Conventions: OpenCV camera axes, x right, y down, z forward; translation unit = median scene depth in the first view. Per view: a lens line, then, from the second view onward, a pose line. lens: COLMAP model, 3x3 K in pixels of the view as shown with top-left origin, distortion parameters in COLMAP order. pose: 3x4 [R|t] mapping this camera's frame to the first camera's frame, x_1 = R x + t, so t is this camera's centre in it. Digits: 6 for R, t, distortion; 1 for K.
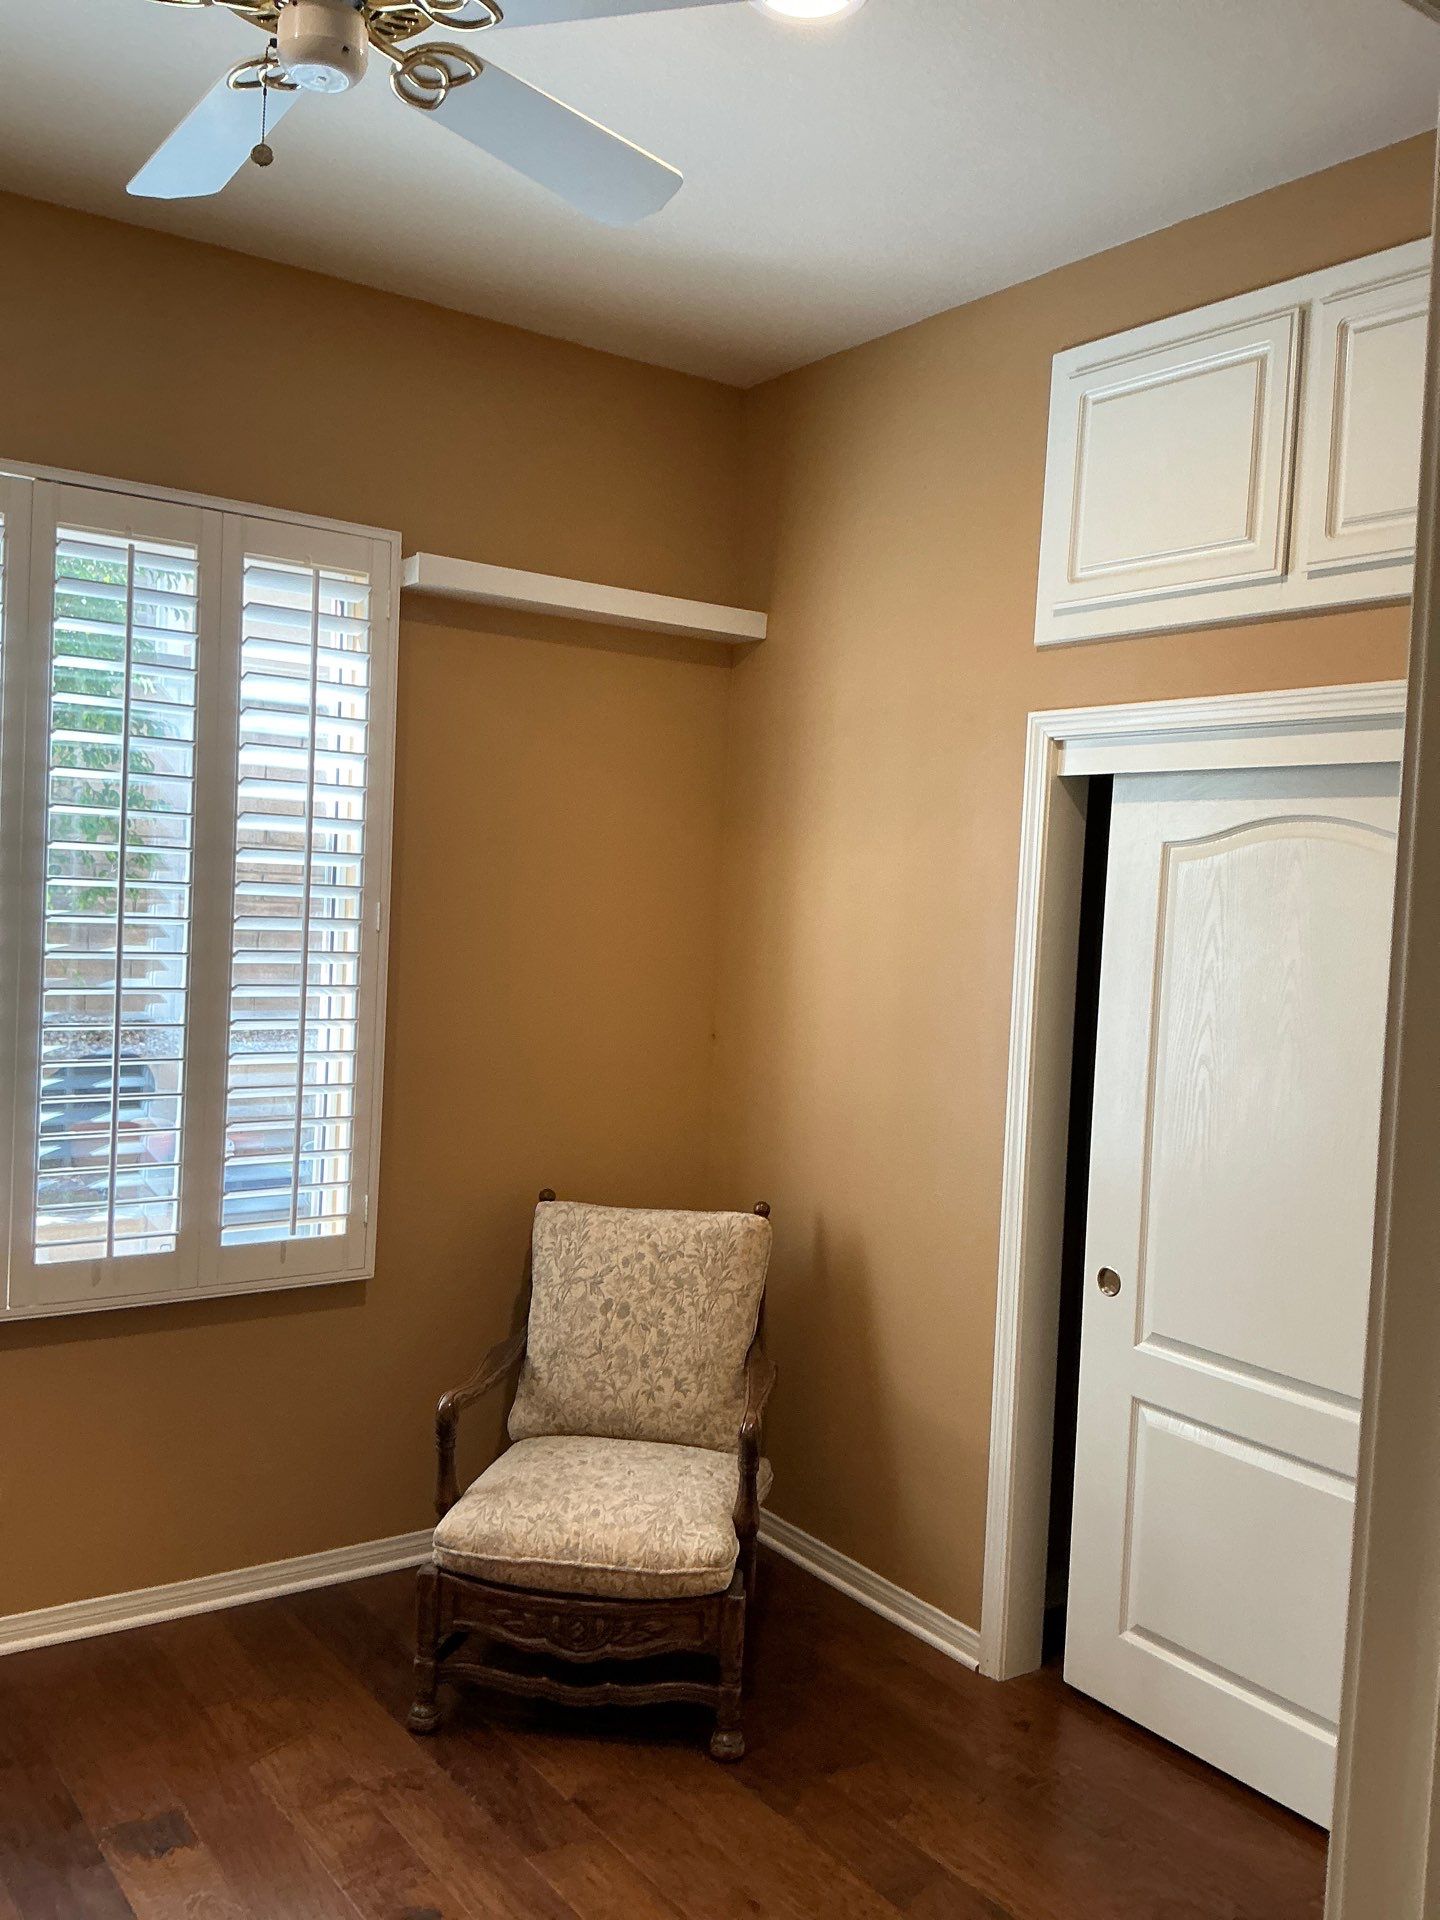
lens RADIAL K [[1601.7, 0, 720.0], [0, 1601.7, 960.0], [0, 0, 1]] dist [0.006957, -0.032672]
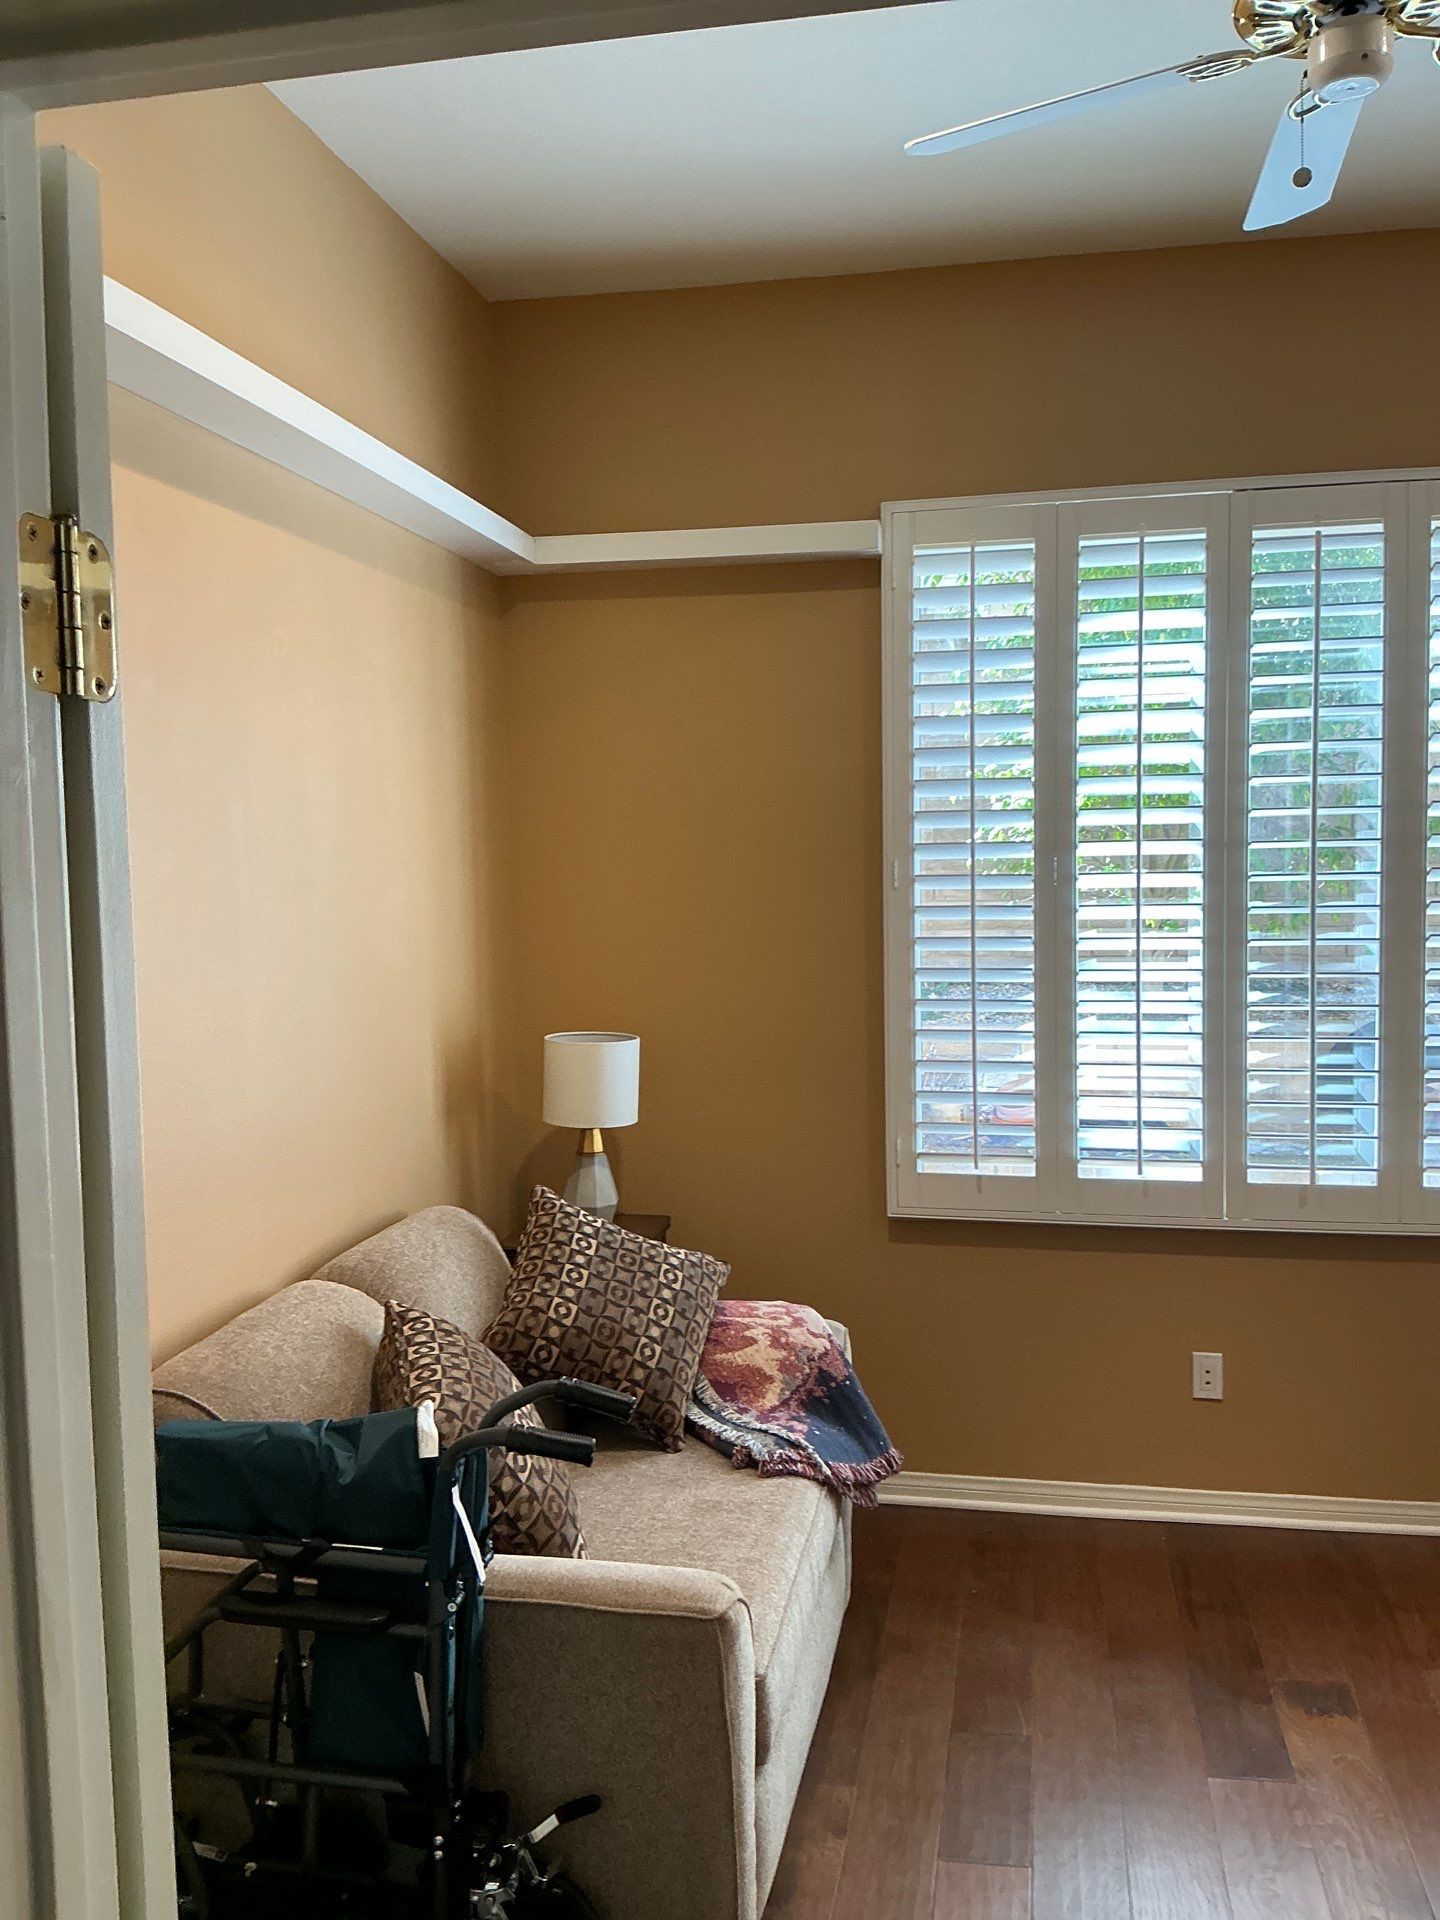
lens RADIAL K [[1601.7, 0, 720.0], [0, 1601.7, 960.0], [0, 0, 1]] dist [0.006957, -0.032672]
pose [[0.681459, -0.011848, -0.731760, 0.151536], [0.021291, 0.999767, 0.003640, 0.019416], [0.731546, -0.018060, 0.681553, -0.043589]]
